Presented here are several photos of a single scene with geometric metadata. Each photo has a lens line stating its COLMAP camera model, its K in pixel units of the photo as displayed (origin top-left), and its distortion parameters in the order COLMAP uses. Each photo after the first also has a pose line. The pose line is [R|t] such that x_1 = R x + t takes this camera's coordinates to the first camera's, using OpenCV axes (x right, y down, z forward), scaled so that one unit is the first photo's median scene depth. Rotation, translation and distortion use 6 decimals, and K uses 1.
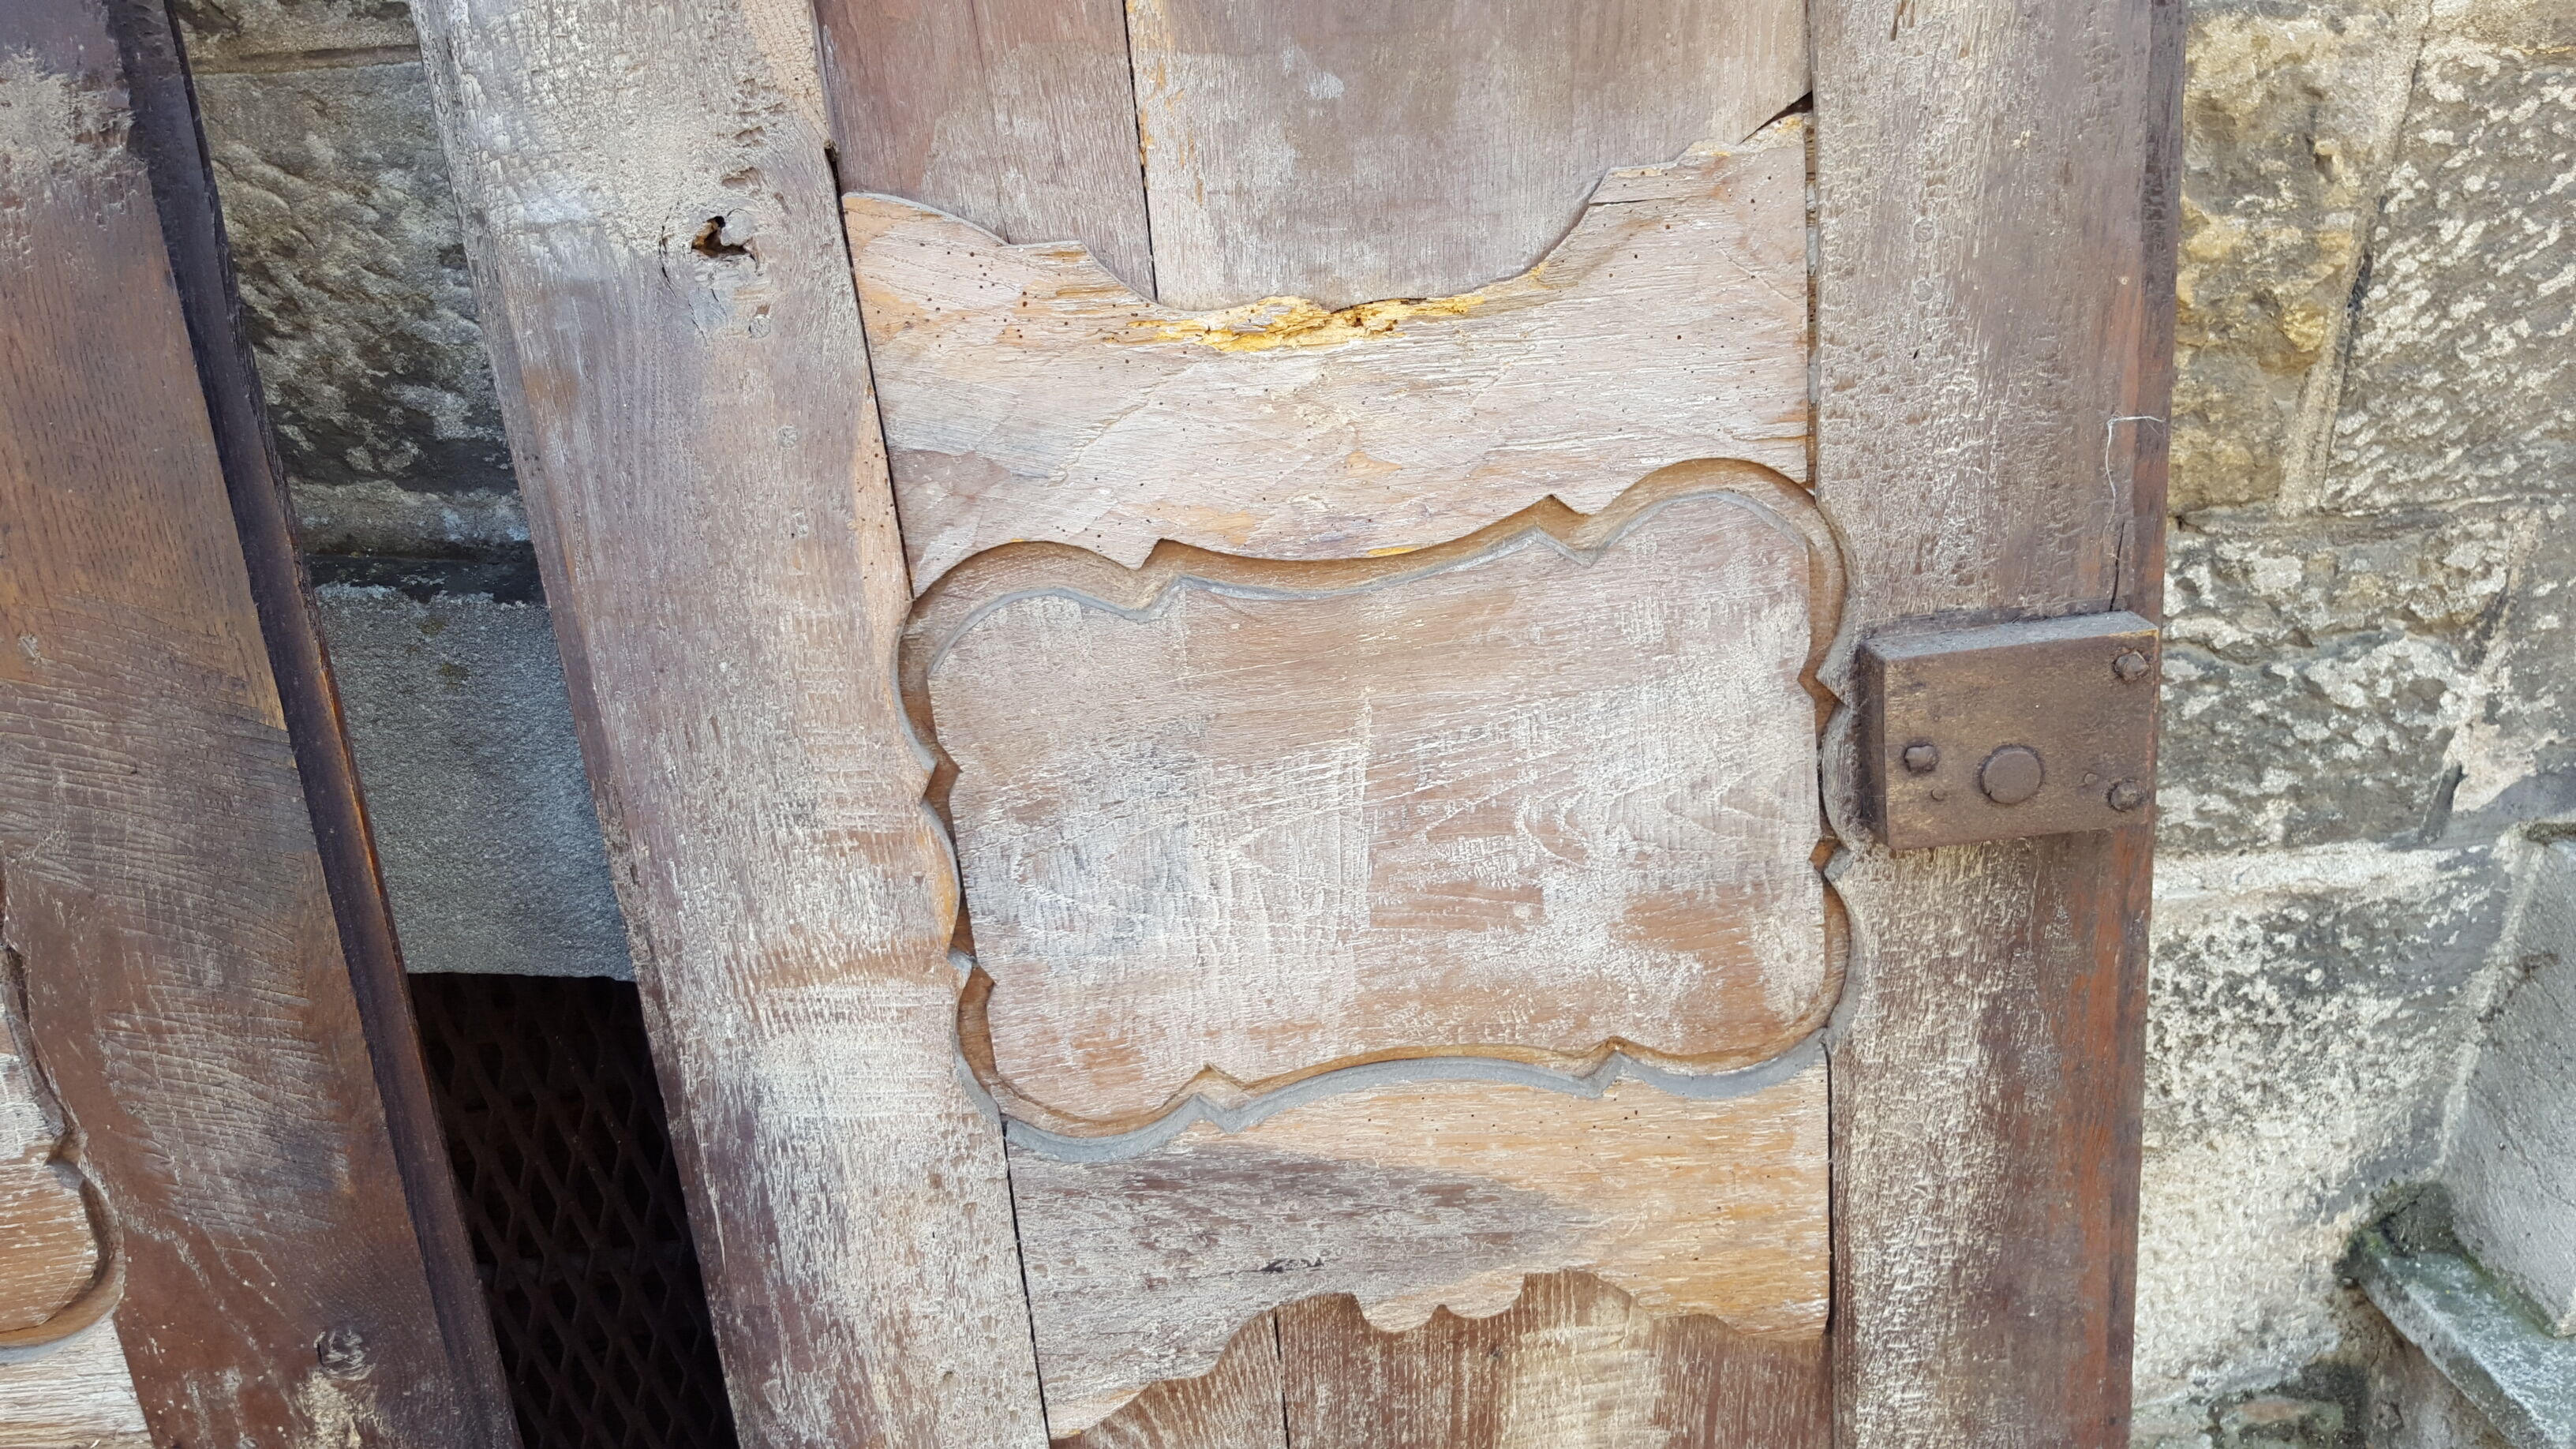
lens RADIAL K [[1950.6, 0, 1208.5], [0, 1950.6, 723.3], [0, 0, 1]] dist [0.156050, -0.320166]
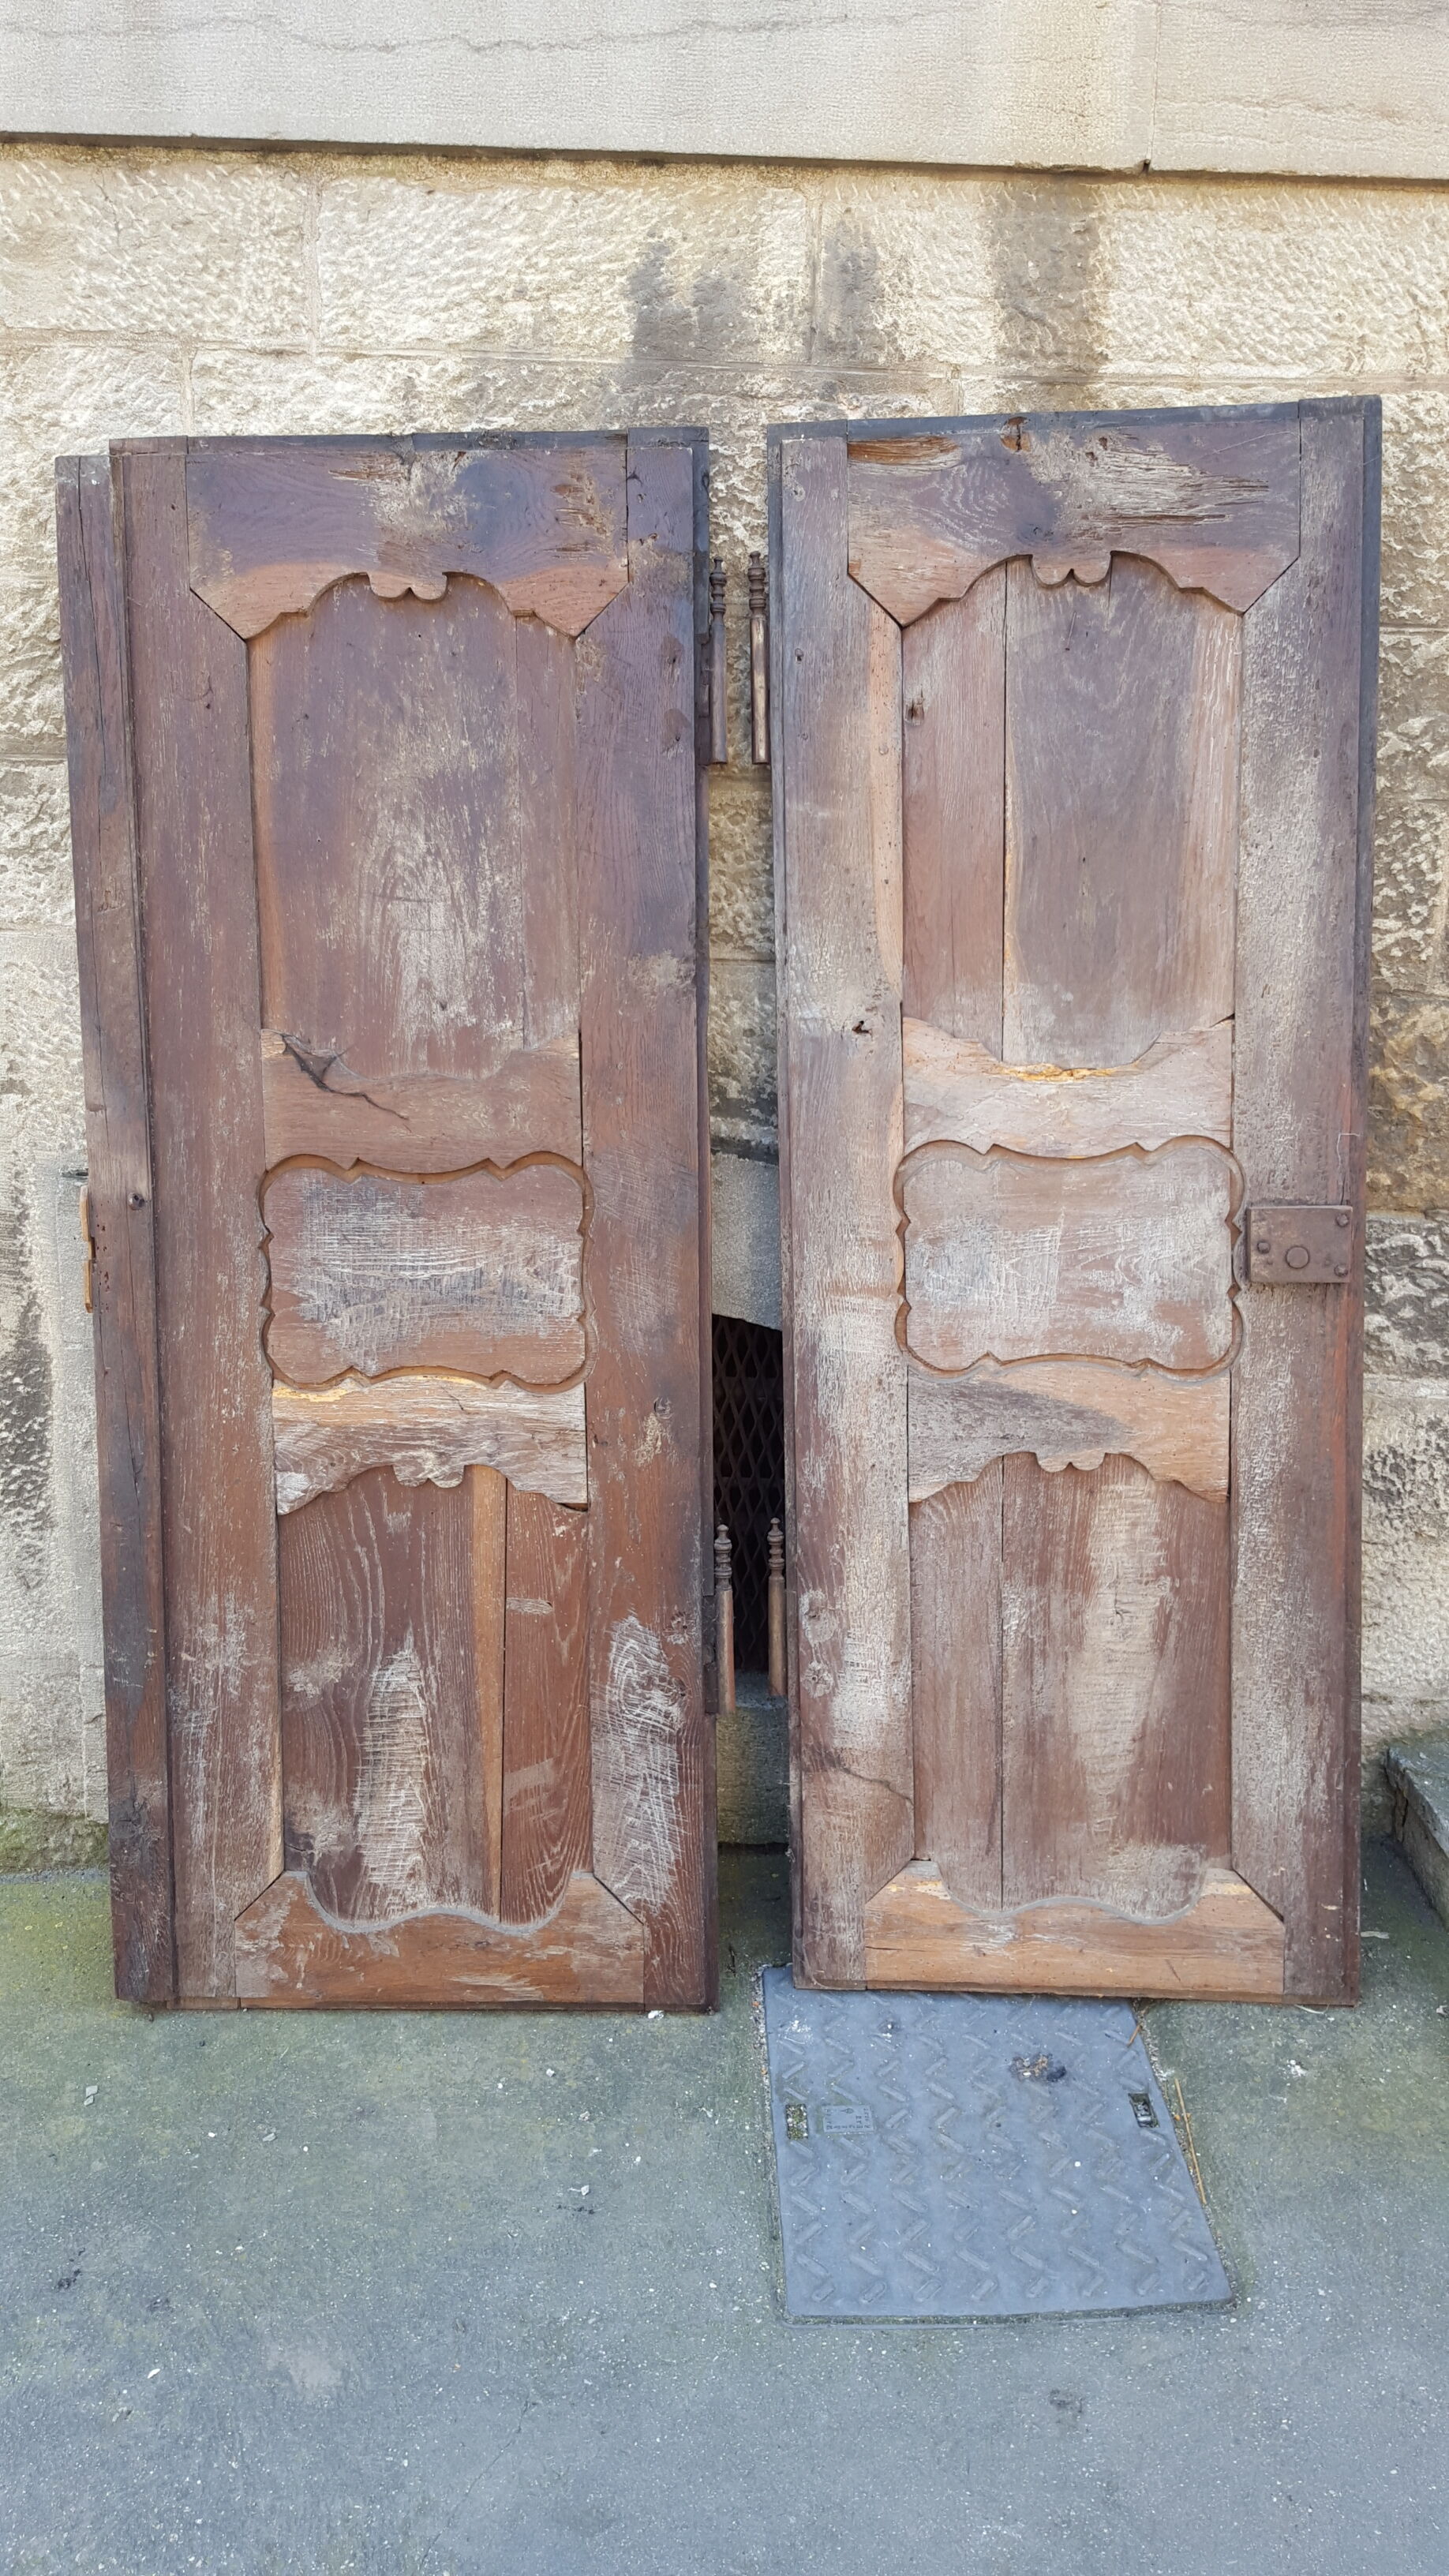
lens RADIAL K [[1950.6, 0, 724.5], [0, 1950.6, 1288.0], [0, 0, 1]] dist [0.156050, -0.320166]
pose [[0.986339, 0.106101, -0.126008, -0.028602], [-0.128841, 0.973530, -0.188781, 0.660441], [0.102643, 0.202437, 0.973901, -1.671079]]
